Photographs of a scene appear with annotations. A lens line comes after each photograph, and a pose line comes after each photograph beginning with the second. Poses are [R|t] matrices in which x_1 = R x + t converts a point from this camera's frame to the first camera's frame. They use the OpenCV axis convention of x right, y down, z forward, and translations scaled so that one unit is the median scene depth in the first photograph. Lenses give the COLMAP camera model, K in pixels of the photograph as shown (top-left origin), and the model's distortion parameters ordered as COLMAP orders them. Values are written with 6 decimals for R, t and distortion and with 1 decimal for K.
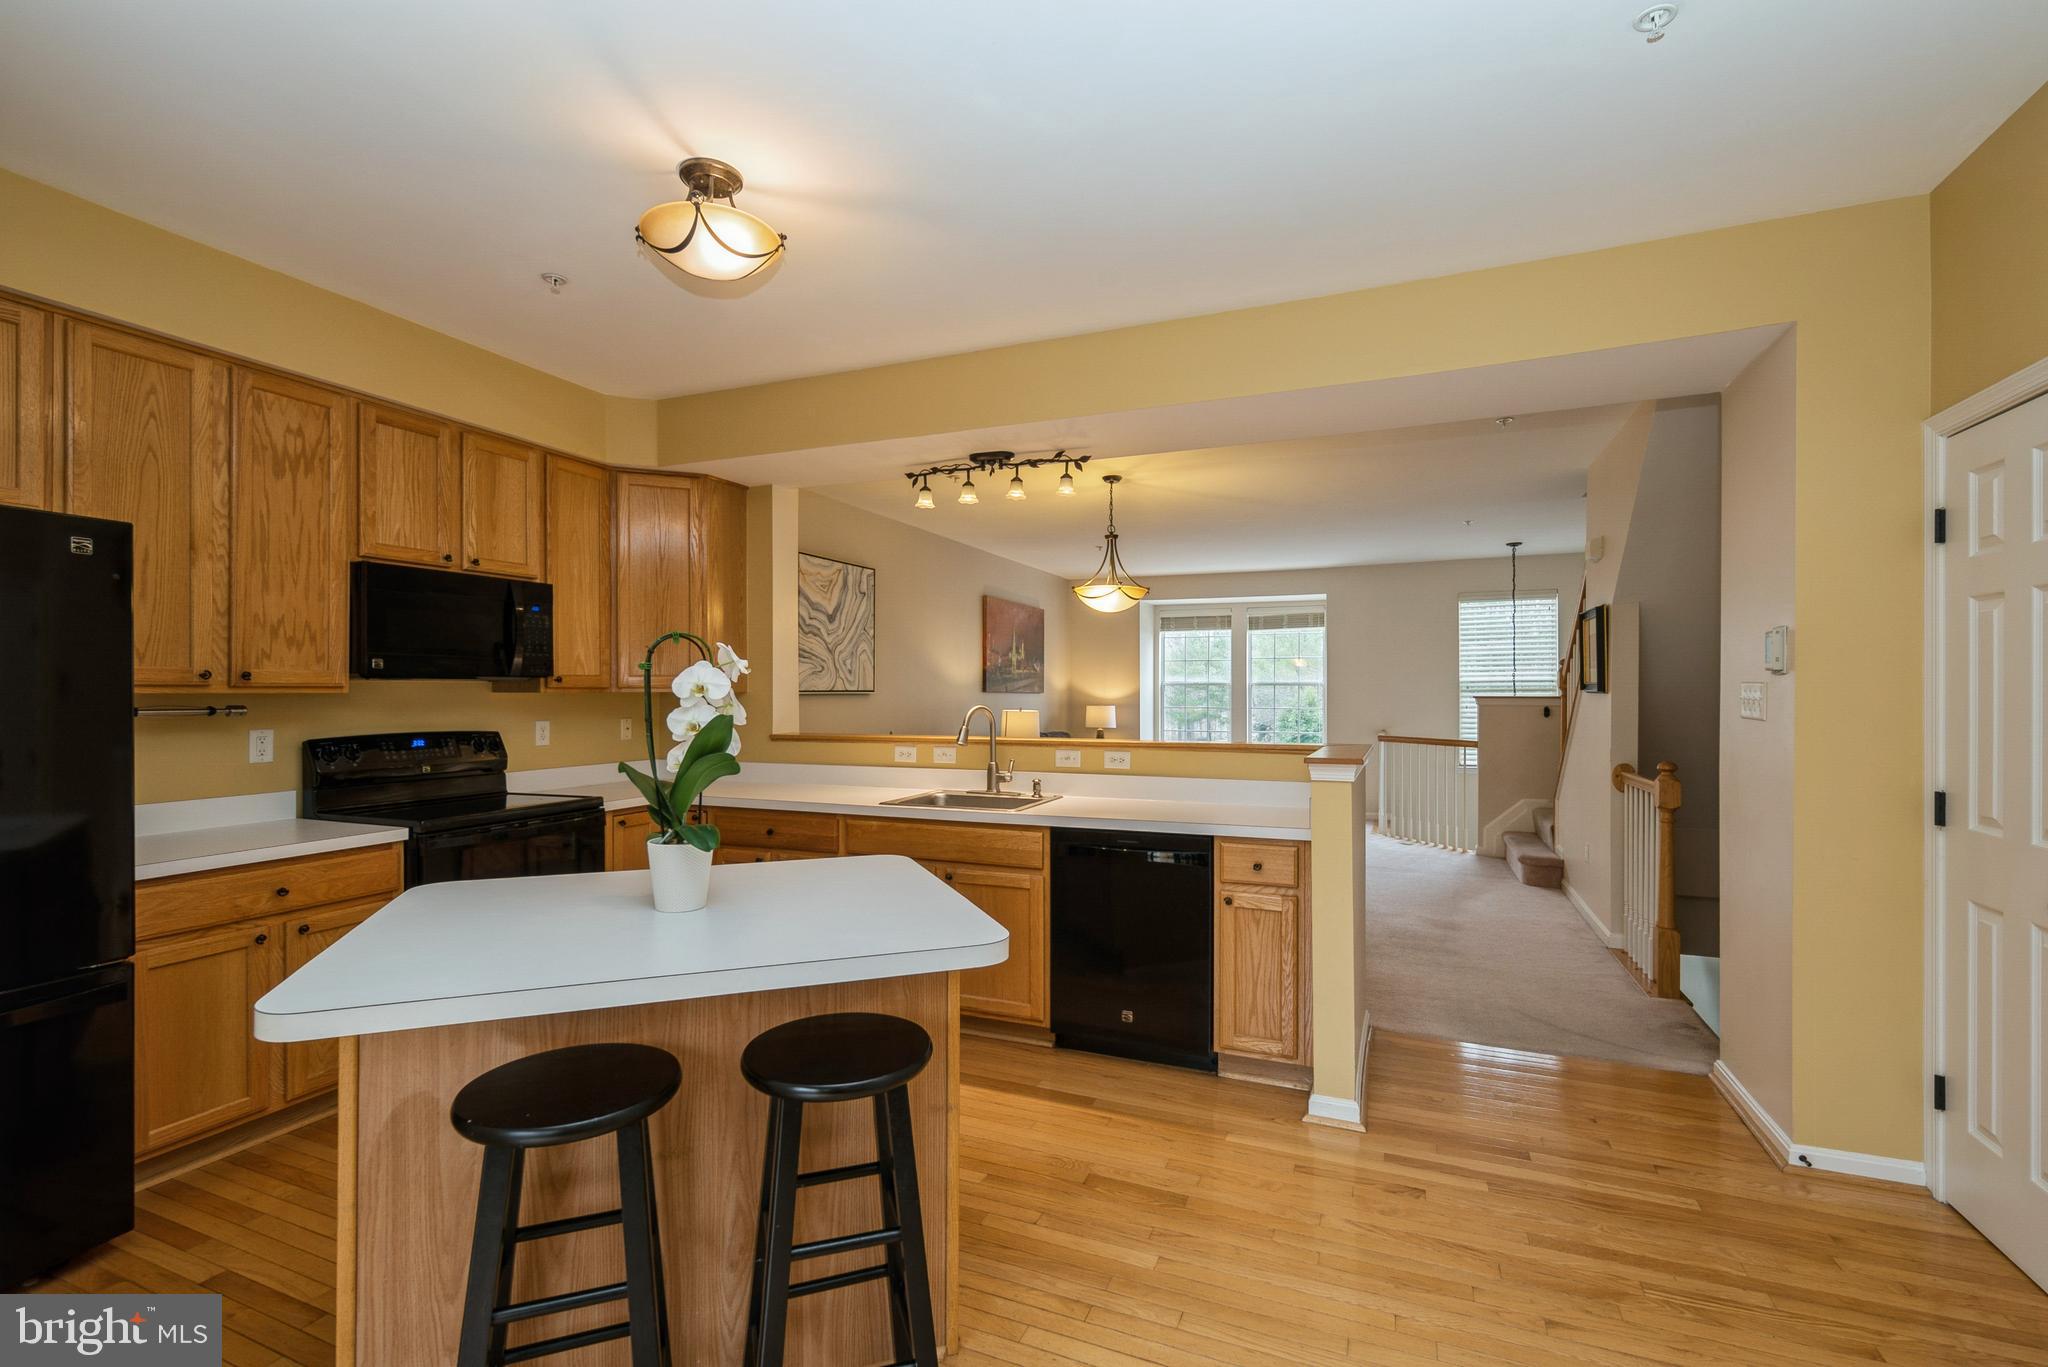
lens RADIAL K [[883.7, 0, 1001.1], [0, 883.7, 705.1], [0, 0, 1]] dist [0.011336, -0.005401]
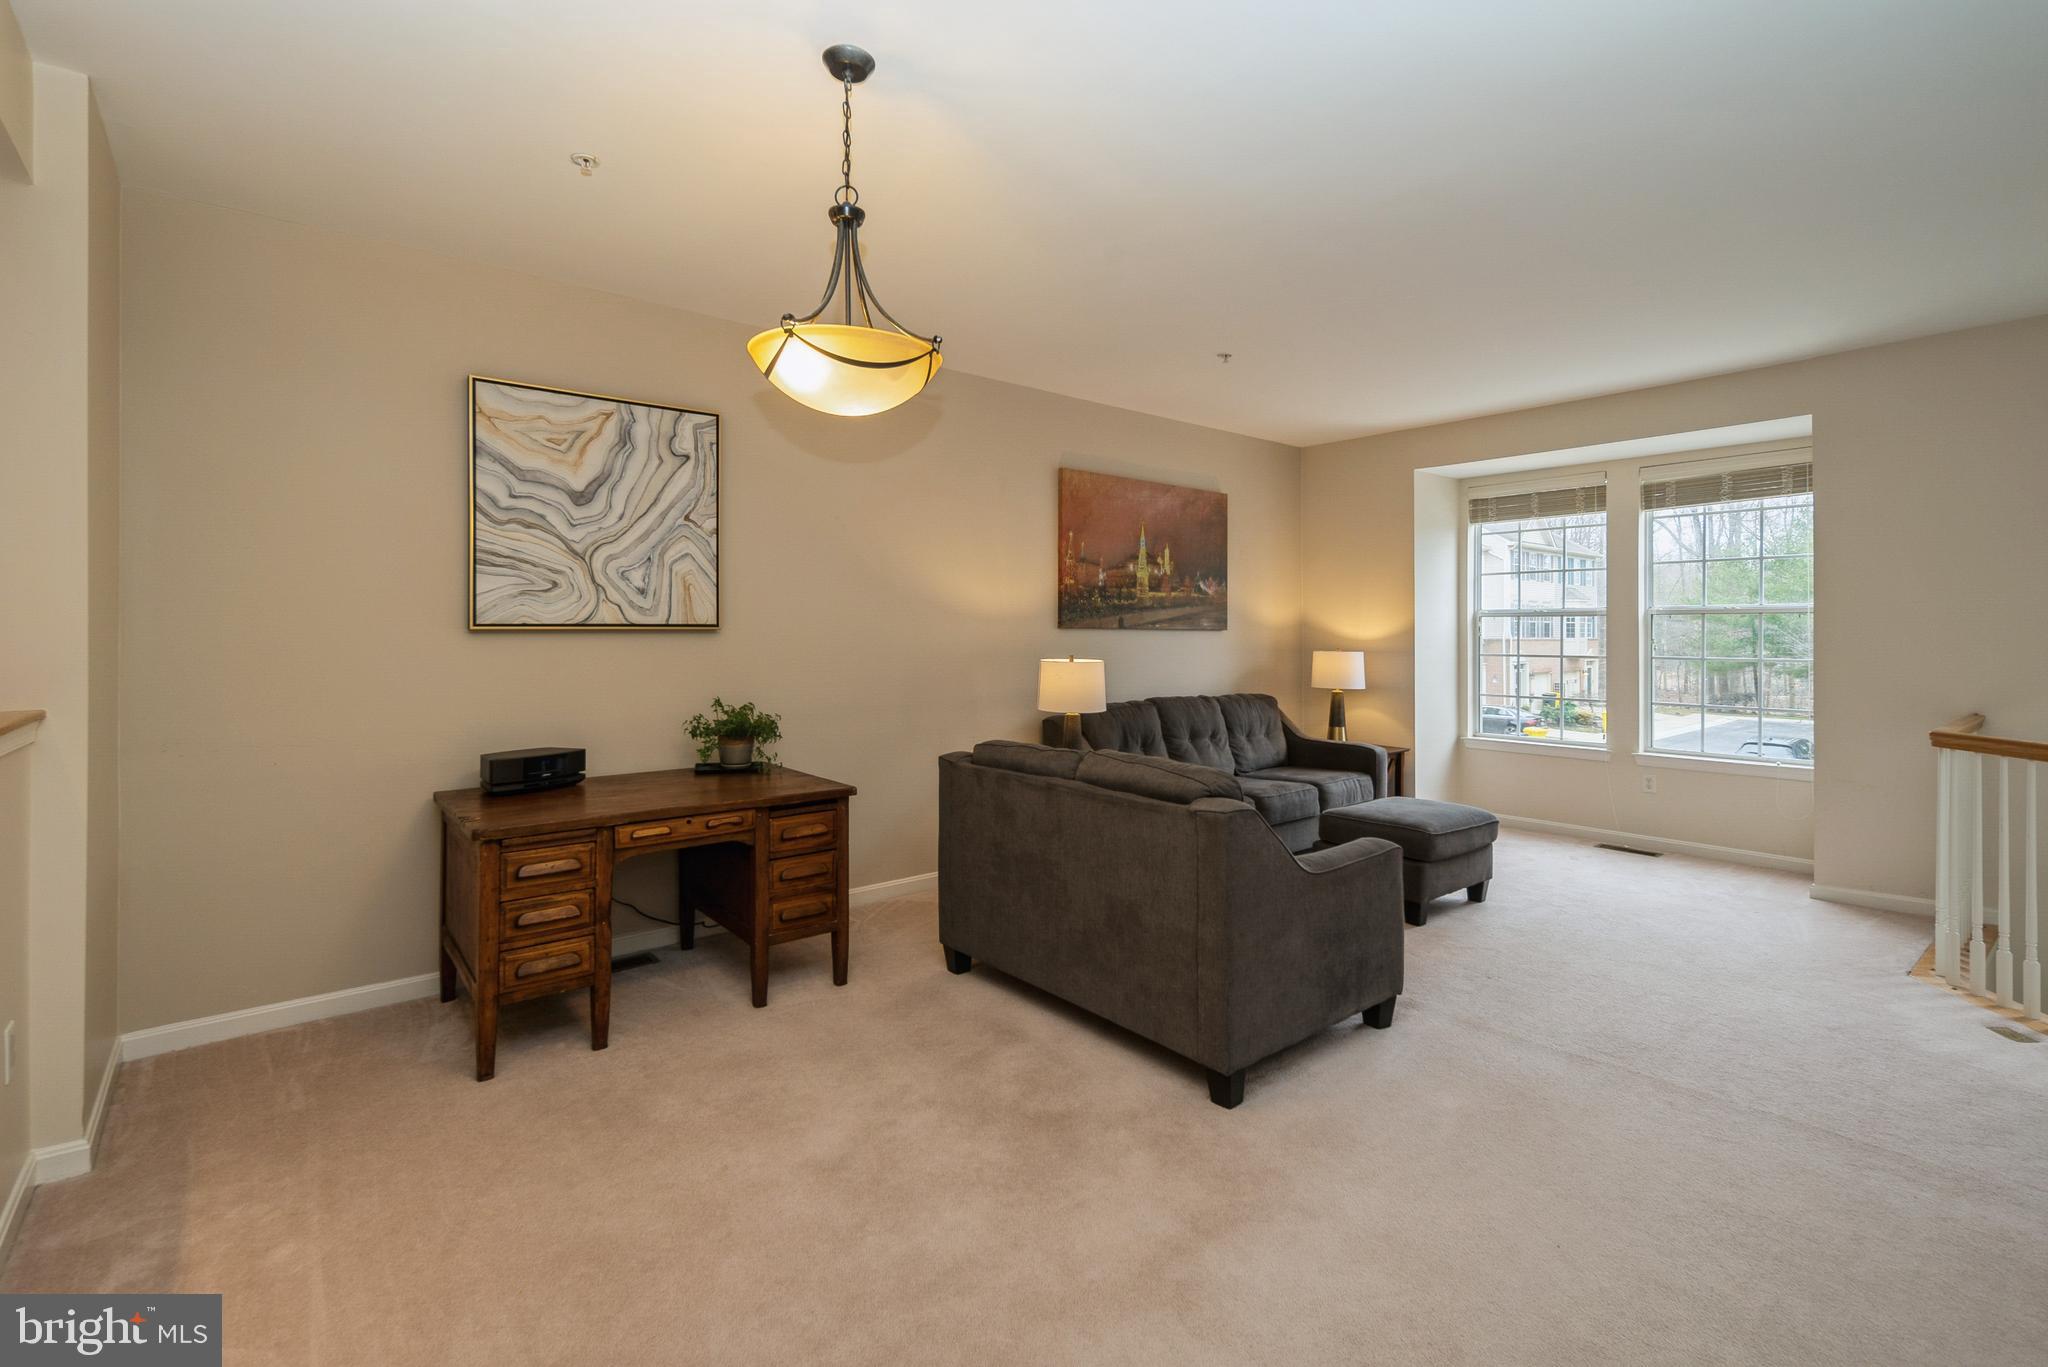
lens RADIAL K [[923.1, 0, 1008.5], [0, 923.1, 626.9], [0, 0, 1]] dist [0.003578, -0.000116]
pose [[0.896307, -0.002273, -0.443429, 0.325363], [-0.006369, 0.999818, -0.018000, -0.005808], [0.443389, 0.018958, 0.896129, 0.599040]]
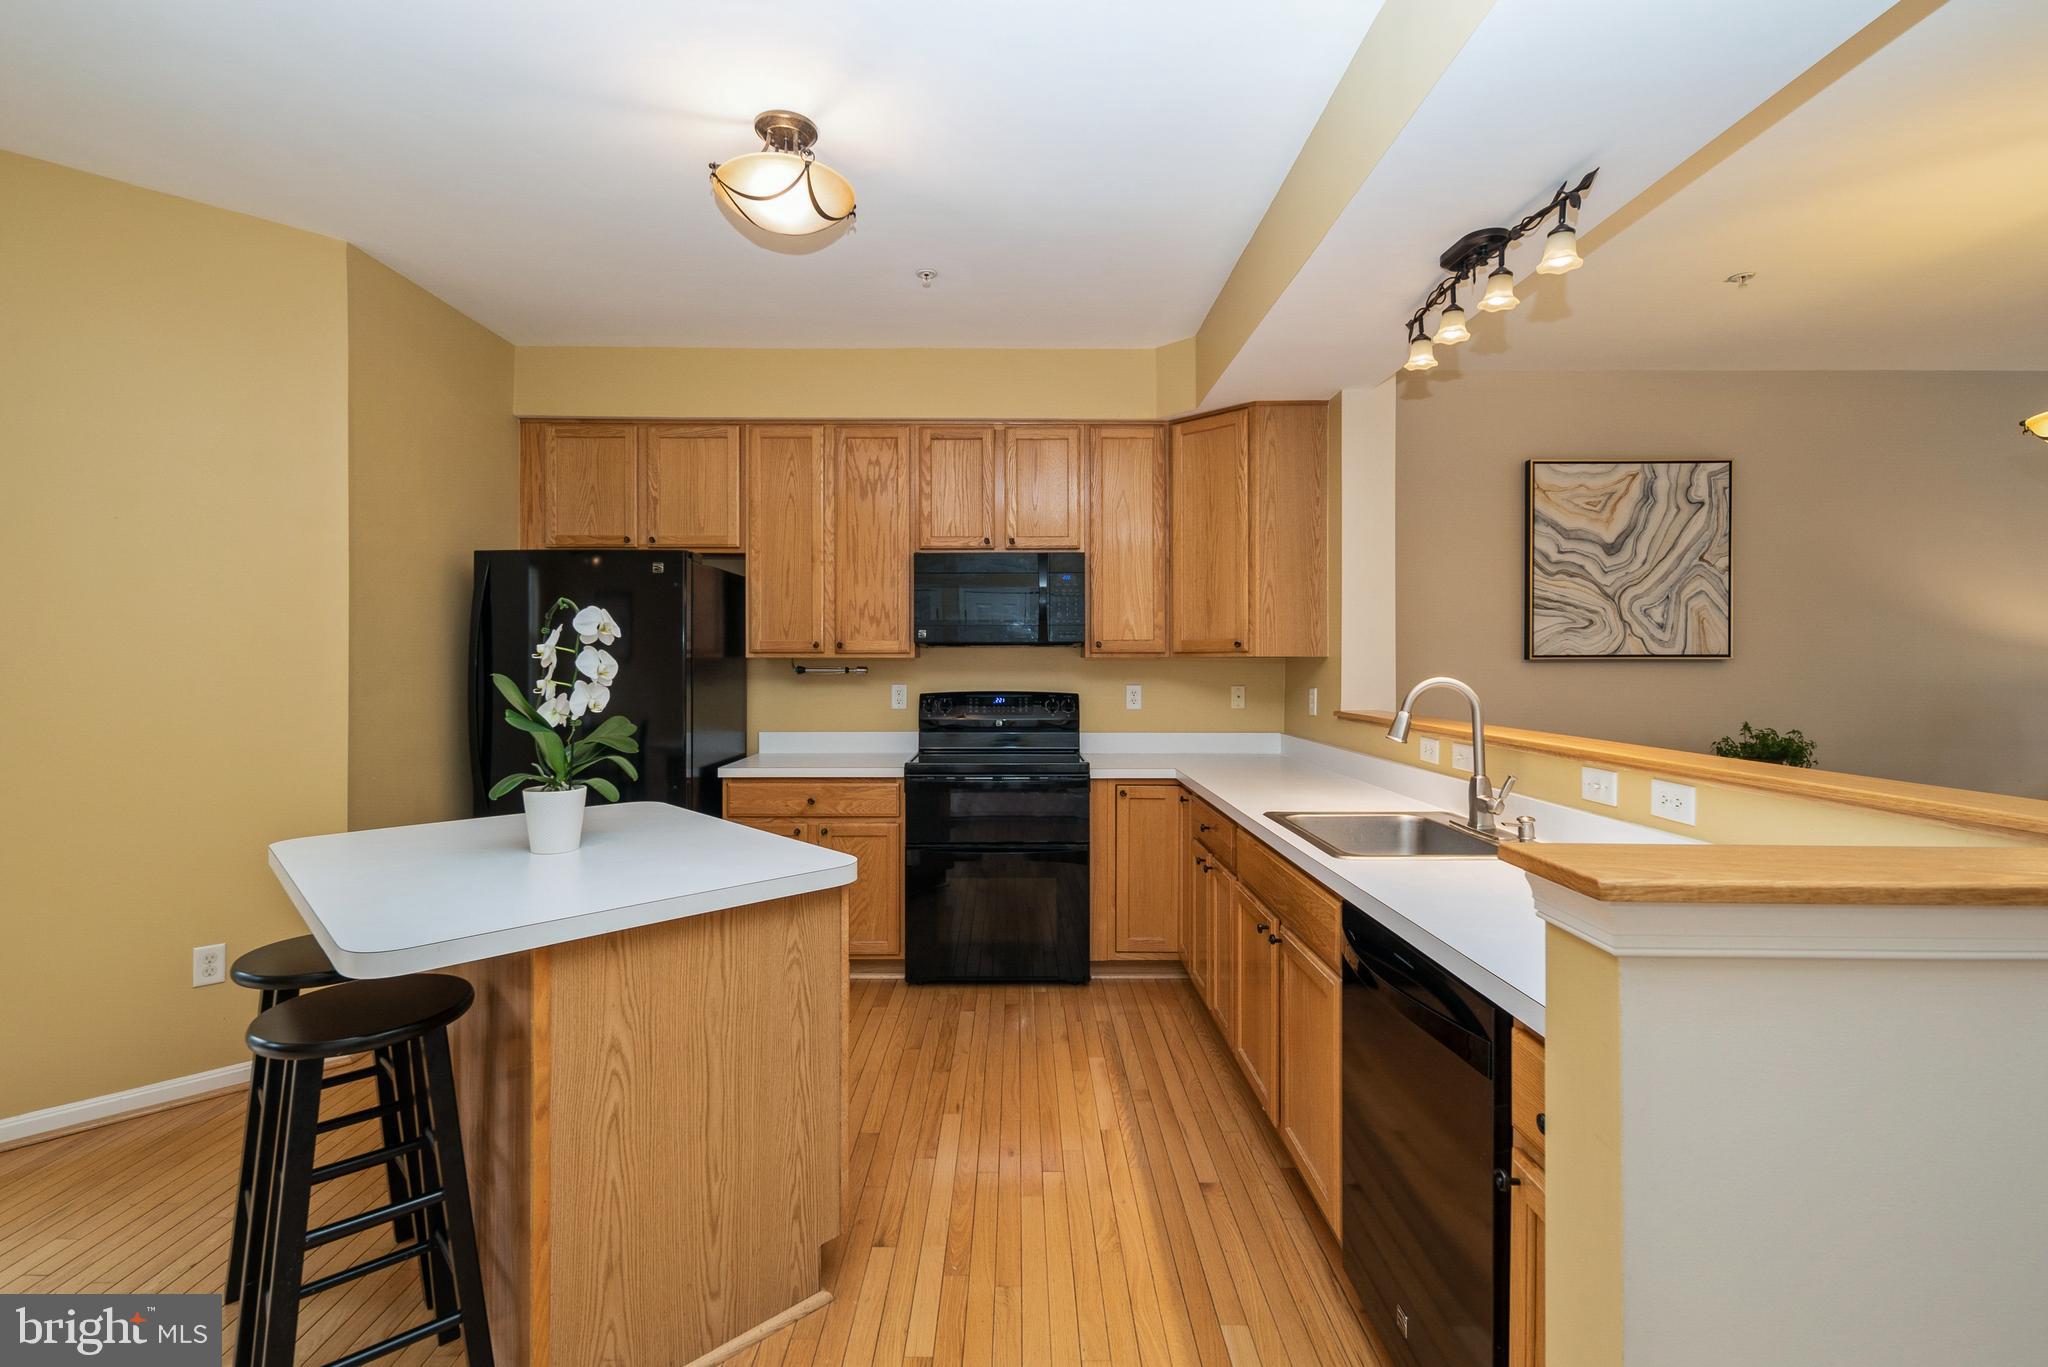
lens RADIAL K [[906.8, 0, 1023.4], [0, 906.8, 665.3], [0, 0, 1]] dist [0.004336, -0.000674]
pose [[0.413349, 0.005160, -0.910558, 0.260445], [-0.013652, 0.999907, -0.000532, -0.002093], [0.910470, 0.012651, 0.413381, 0.307201]]
